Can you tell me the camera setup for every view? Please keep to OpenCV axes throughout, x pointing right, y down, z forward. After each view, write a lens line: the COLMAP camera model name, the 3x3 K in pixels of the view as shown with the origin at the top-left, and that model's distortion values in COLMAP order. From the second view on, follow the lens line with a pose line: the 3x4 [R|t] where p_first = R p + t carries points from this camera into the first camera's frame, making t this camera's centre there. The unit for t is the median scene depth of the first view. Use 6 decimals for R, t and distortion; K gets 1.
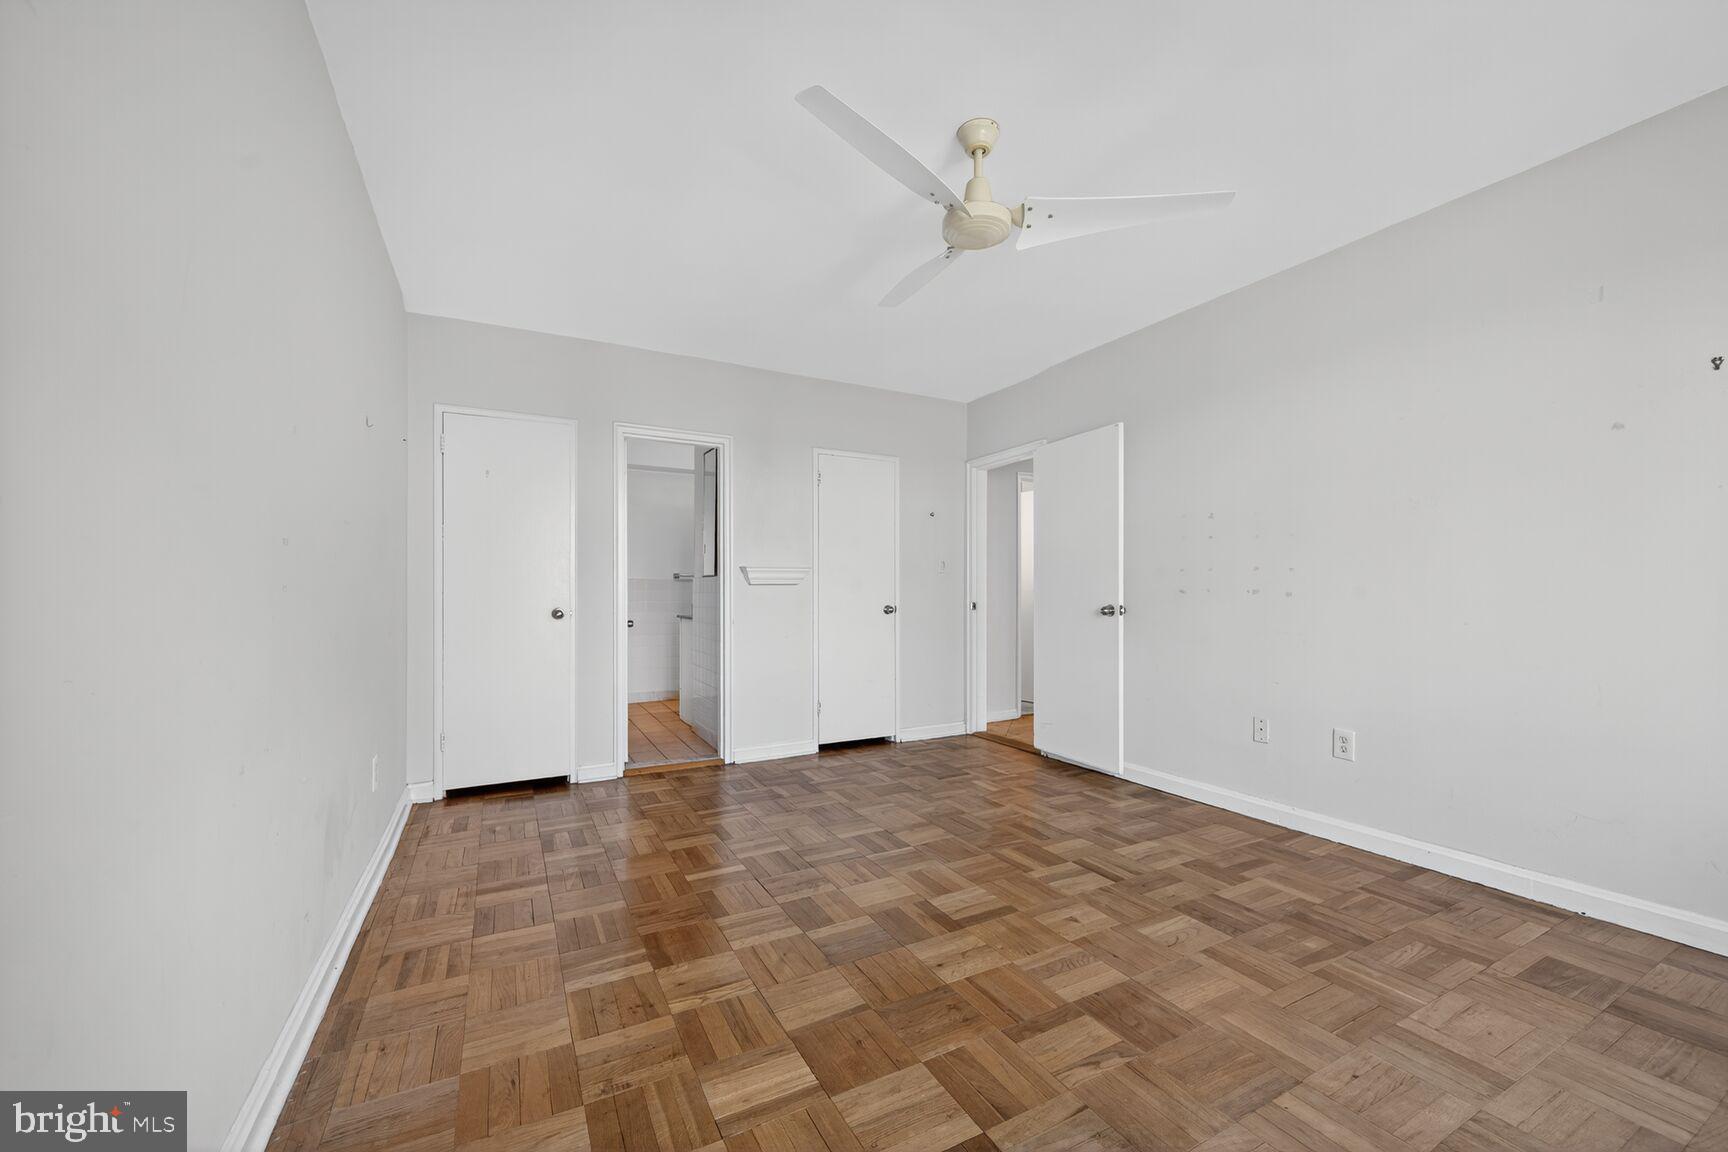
lens RADIAL K [[668.9, 0, 871.2], [0, 668.9, 598.4], [0, 0, 1]] dist [0.002139, -0.000147]
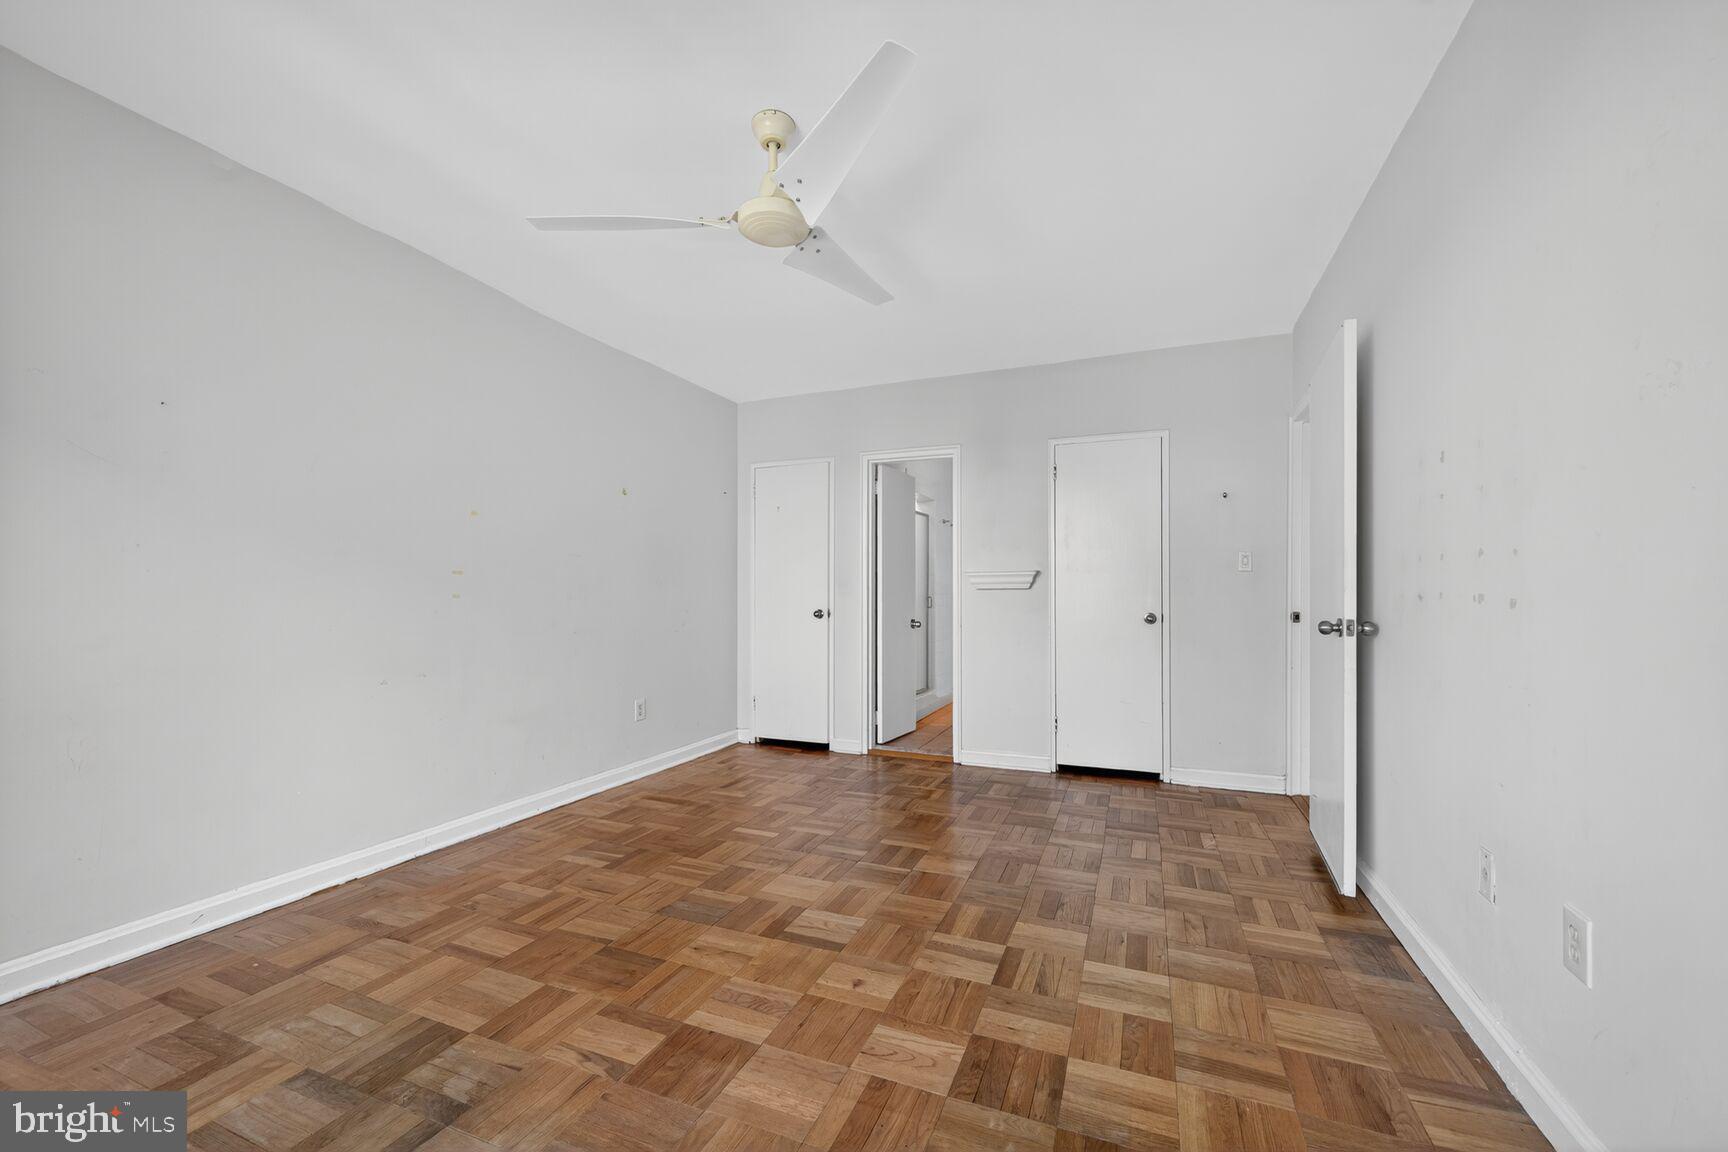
lens RADIAL K [[668.9, 0, 871.2], [0, 668.9, 598.4], [0, 0, 1]] dist [0.002139, -0.000147]
pose [[0.643631, 0.004991, -0.765320, 0.741298], [-0.008825, 0.999961, -0.000900, -0.006168], [0.765285, 0.007333, 0.643649, 0.356303]]
